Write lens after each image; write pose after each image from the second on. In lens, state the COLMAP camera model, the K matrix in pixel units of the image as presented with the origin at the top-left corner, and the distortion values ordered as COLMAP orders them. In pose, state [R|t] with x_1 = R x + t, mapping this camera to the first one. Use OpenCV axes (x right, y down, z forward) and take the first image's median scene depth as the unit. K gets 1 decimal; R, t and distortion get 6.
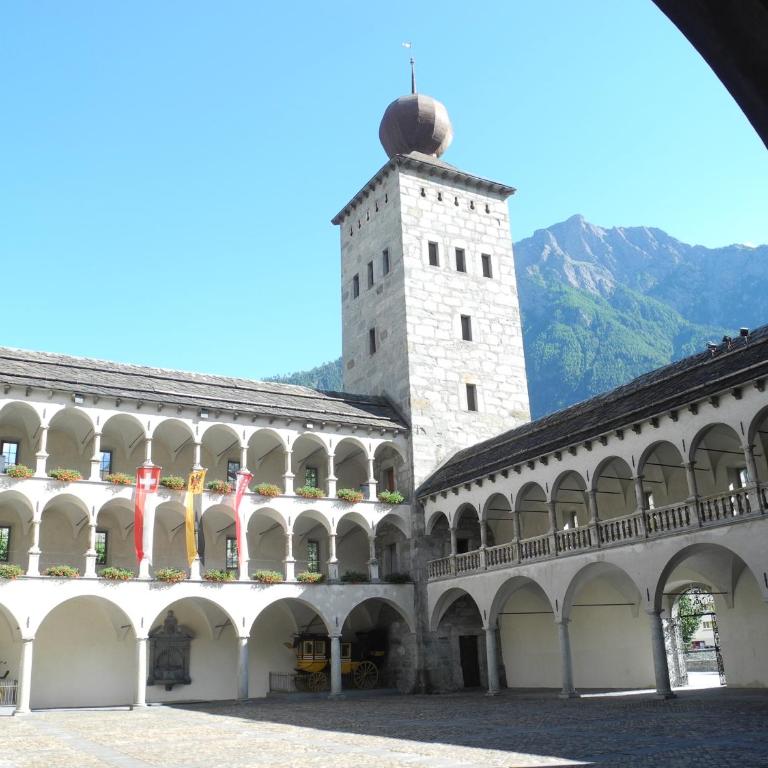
lens RADIAL K [[810.6, 0, 384.0], [0, 810.6, 384.0], [0, 0, 1]] dist [-0.125331, 0.010577]
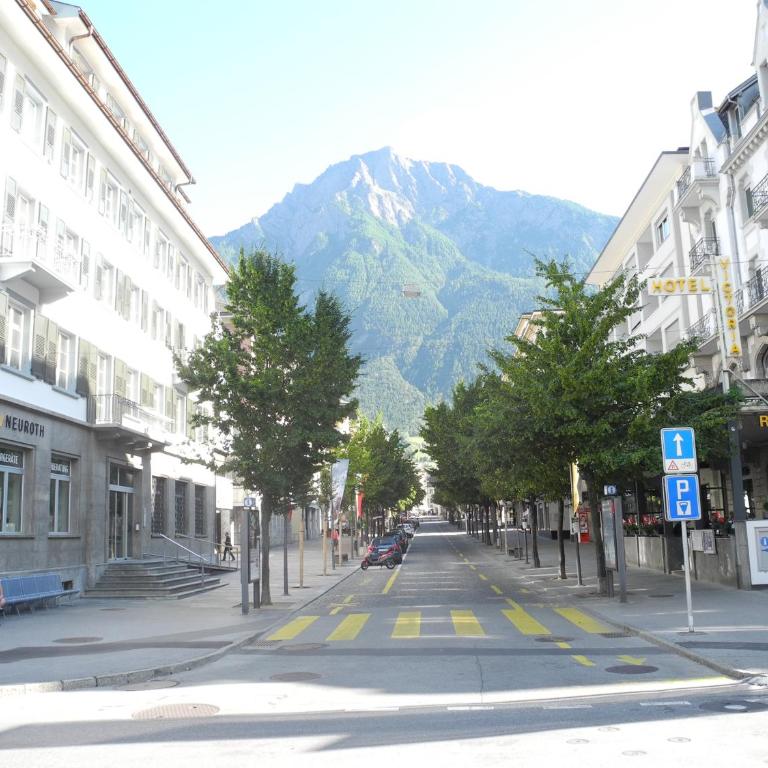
lens RADIAL K [[810.6, 0, 384.0], [0, 810.6, 384.0], [0, 0, 1]] dist [-0.125331, 0.010577]
pose [[0.979385, 0.047261, 0.196394, 0.036359], [-0.075357, 0.987541, 0.138144, -0.043485], [-0.187418, -0.150096, 0.970745, -0.138088]]
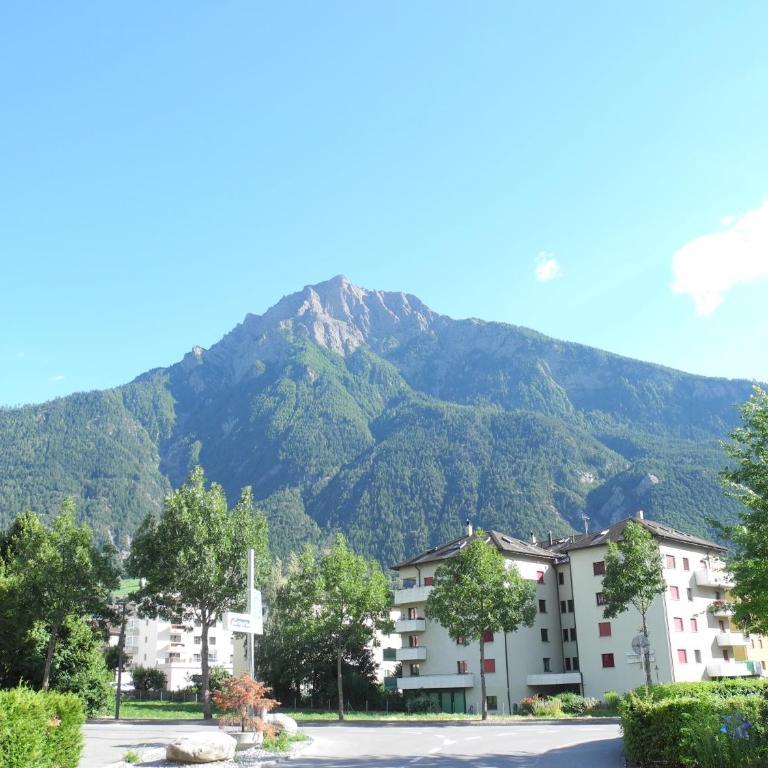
lens RADIAL K [[810.6, 0, 384.0], [0, 810.6, 384.0], [0, 0, 1]] dist [-0.125331, 0.010577]
pose [[0.981107, 0.087715, 0.172442, 0.137716], [-0.080515, 0.995581, -0.048328, -0.022950], [-0.175919, 0.033531, 0.983833, -0.066224]]
